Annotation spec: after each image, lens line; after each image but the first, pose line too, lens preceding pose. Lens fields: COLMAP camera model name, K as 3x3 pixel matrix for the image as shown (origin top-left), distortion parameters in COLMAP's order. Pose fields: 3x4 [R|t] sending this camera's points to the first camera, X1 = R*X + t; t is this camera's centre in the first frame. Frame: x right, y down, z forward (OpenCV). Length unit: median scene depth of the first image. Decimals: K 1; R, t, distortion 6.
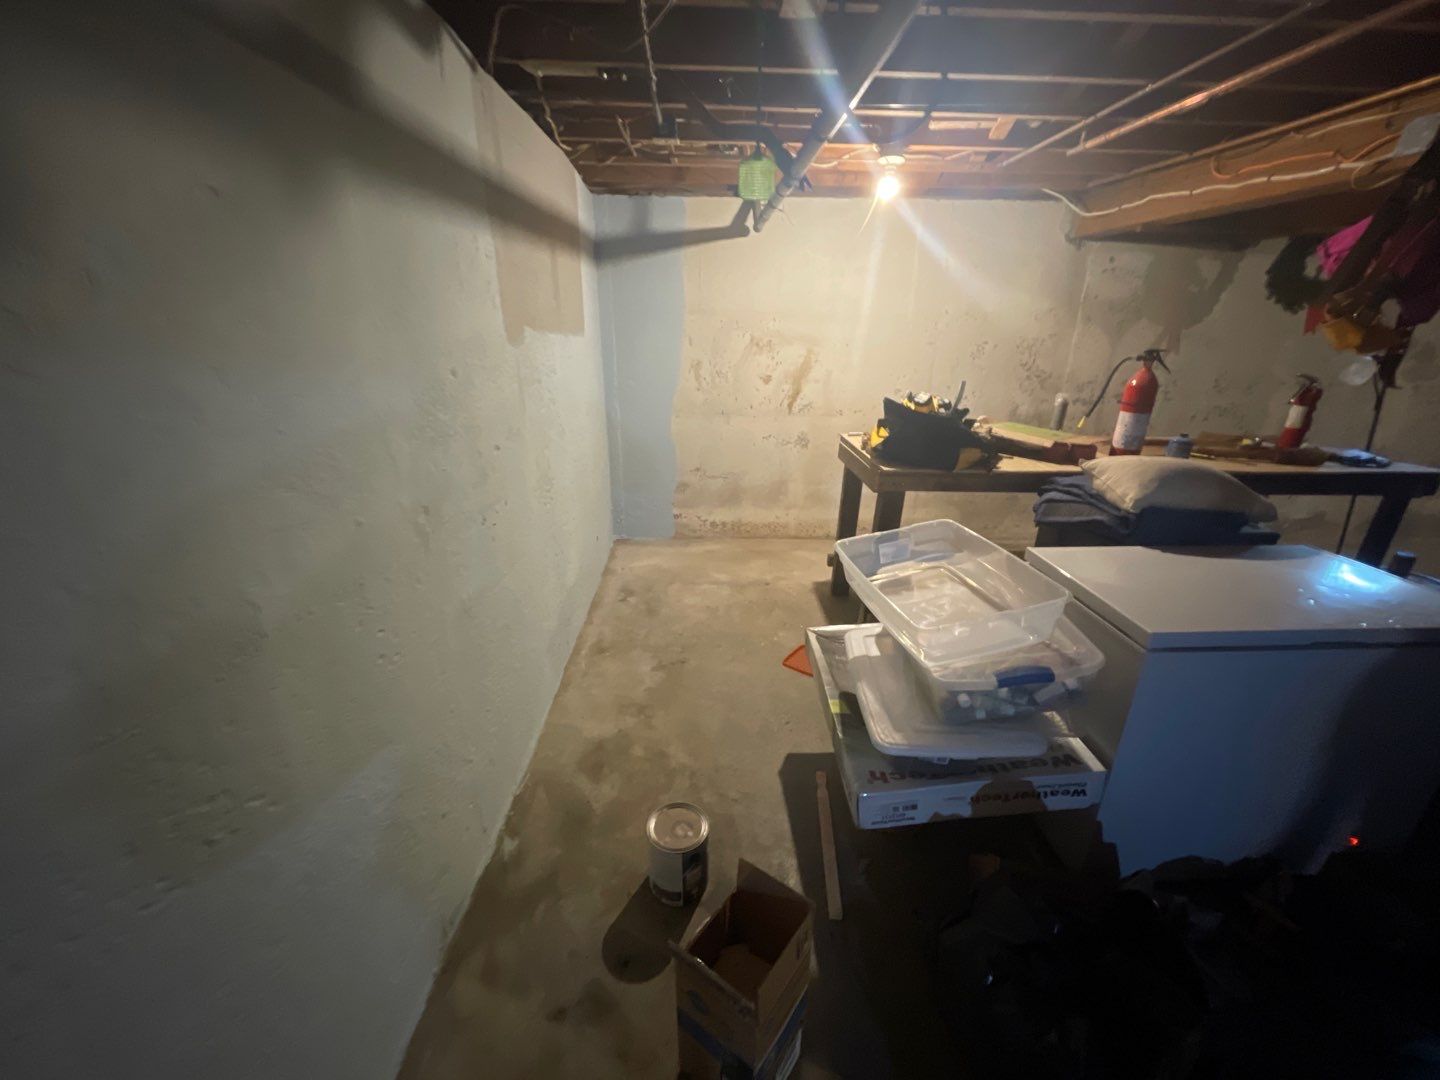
lens RADIAL K [[586.3, 0, 717.5], [0, 586.3, 533.1], [0, 0, 1]] dist [-0.001906, -0.000003]
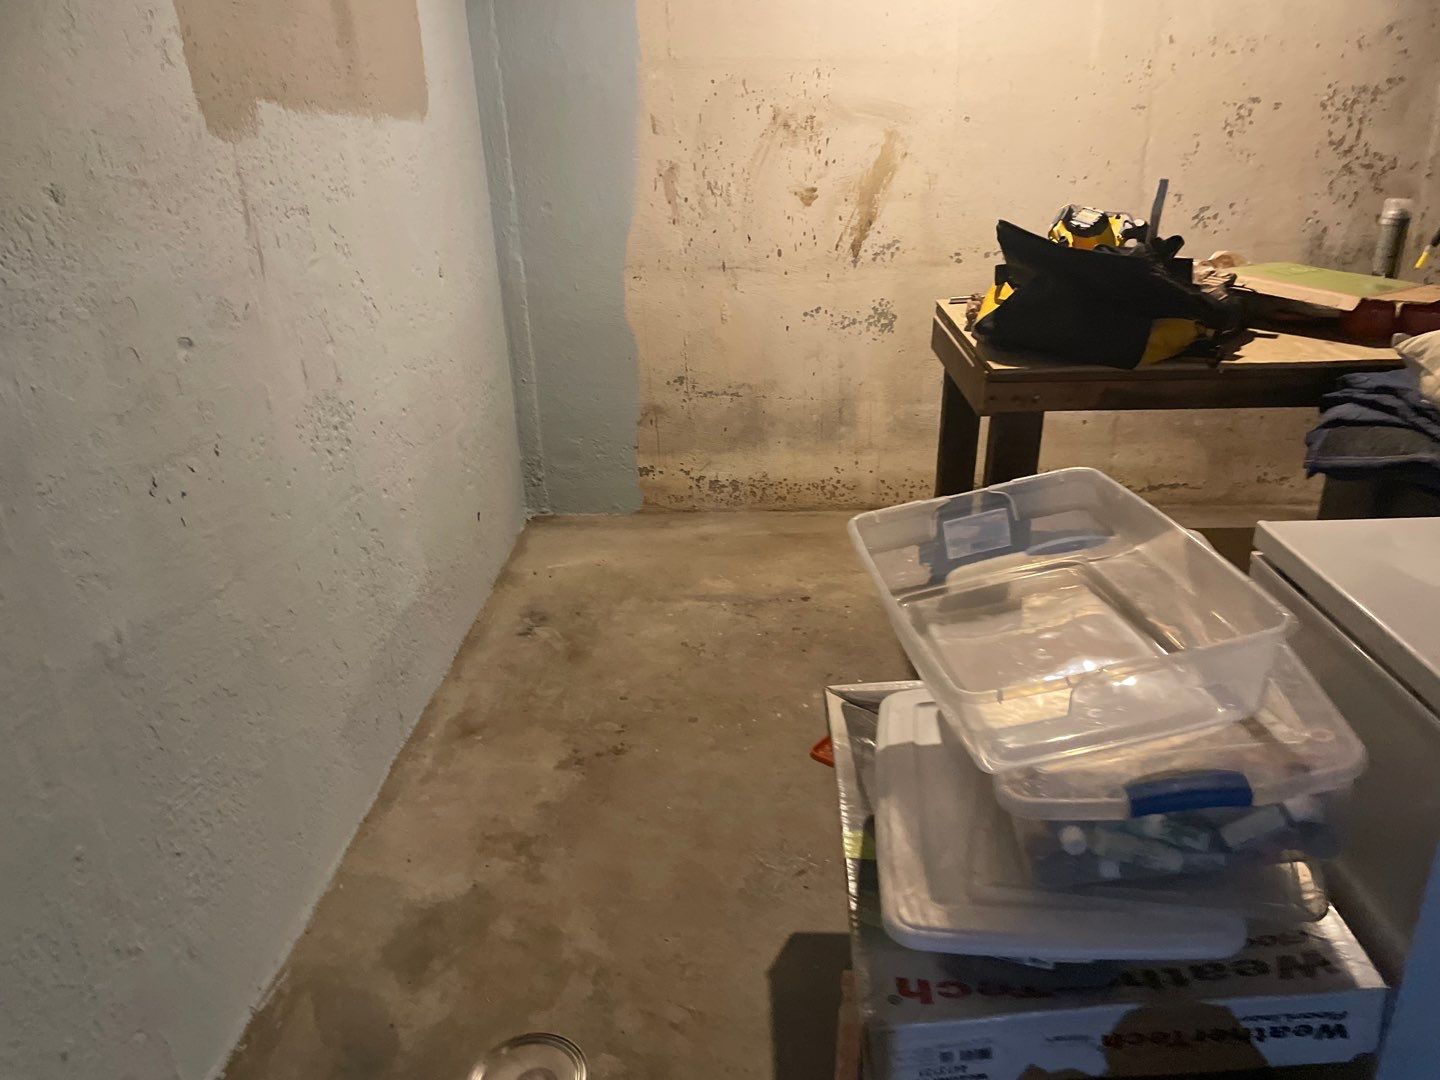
lens RADIAL K [[1097.2, 0, 733.7], [0, 1097.2, 545.4], [0, 0, 1]] dist [0.099246, -0.132424]
pose [[0.997540, -0.015041, -0.068471, 0.119013], [0.017814, 0.999038, 0.040063, -0.000134], [0.067802, -0.041184, 0.996848, 0.042674]]
